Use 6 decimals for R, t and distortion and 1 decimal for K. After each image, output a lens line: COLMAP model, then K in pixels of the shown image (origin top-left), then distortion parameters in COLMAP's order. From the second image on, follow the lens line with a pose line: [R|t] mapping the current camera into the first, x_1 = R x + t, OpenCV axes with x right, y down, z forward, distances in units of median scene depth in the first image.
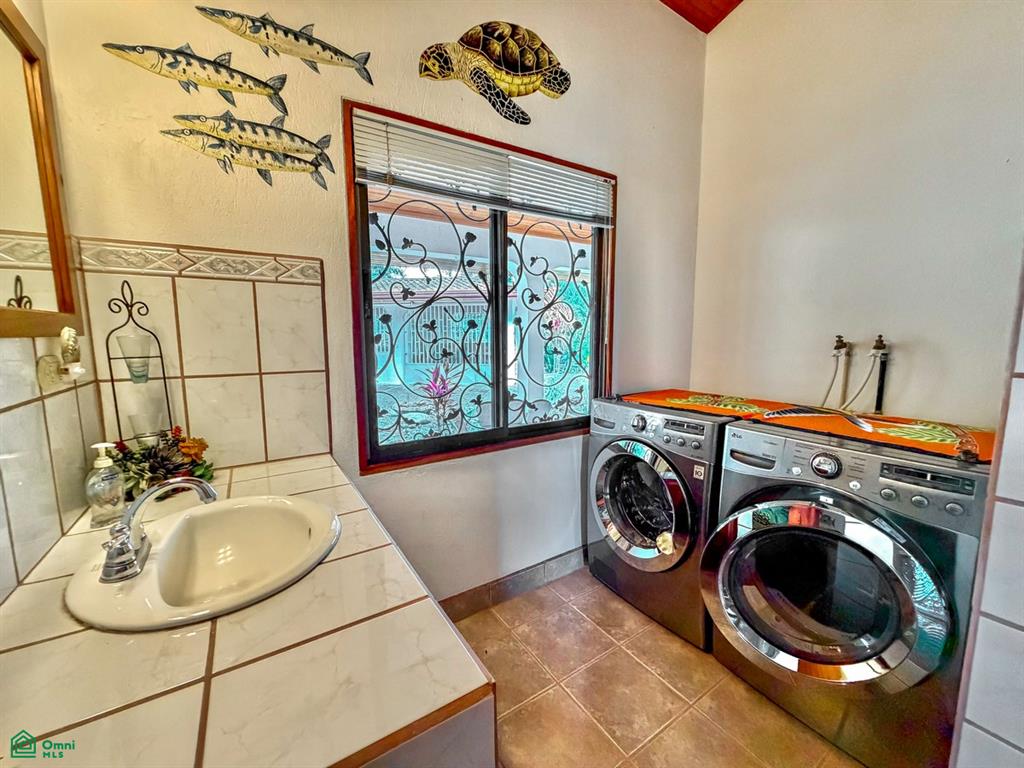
lens RADIAL K [[407.5, 0, 512.0], [0, 407.5, 384.6], [0, 0, 1]] dist [-0.001810, -0.000078]
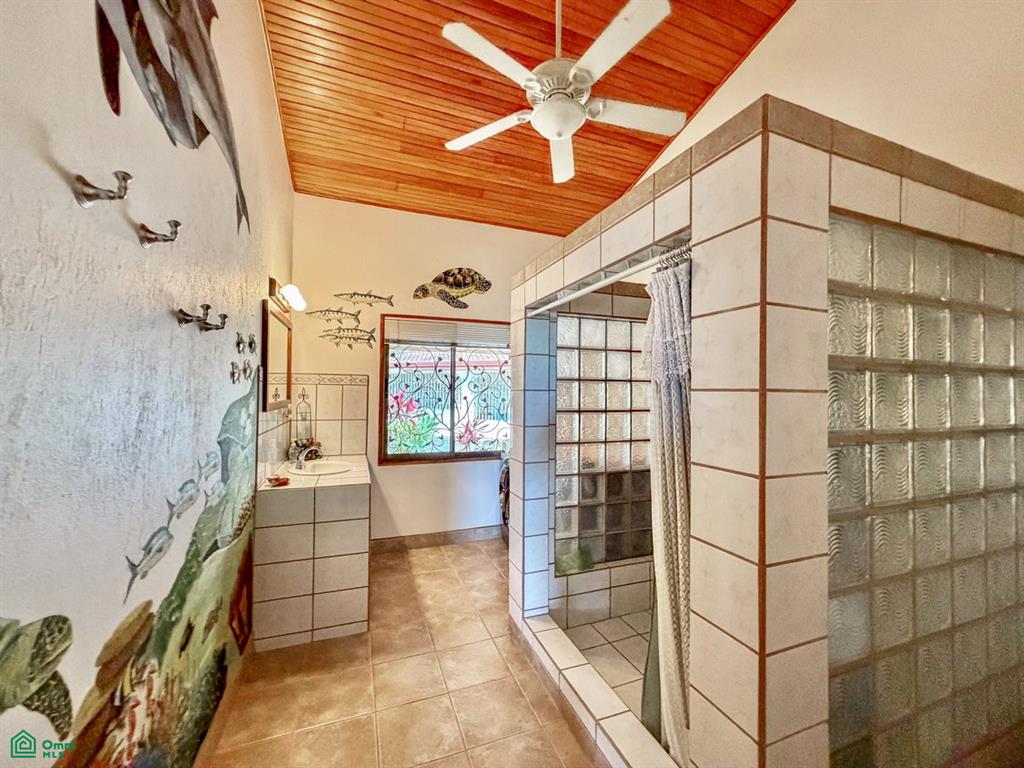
lens RADIAL K [[407.5, 0, 514.3], [0, 407.5, 386.3], [0, 0, 1]] dist [-0.001810, -0.000078]
pose [[0.977737, 0.006761, -0.209726, 0.847224], [-0.036636, 0.989630, -0.138892, 0.068882], [0.206612, 0.143483, 0.967845, -1.117015]]
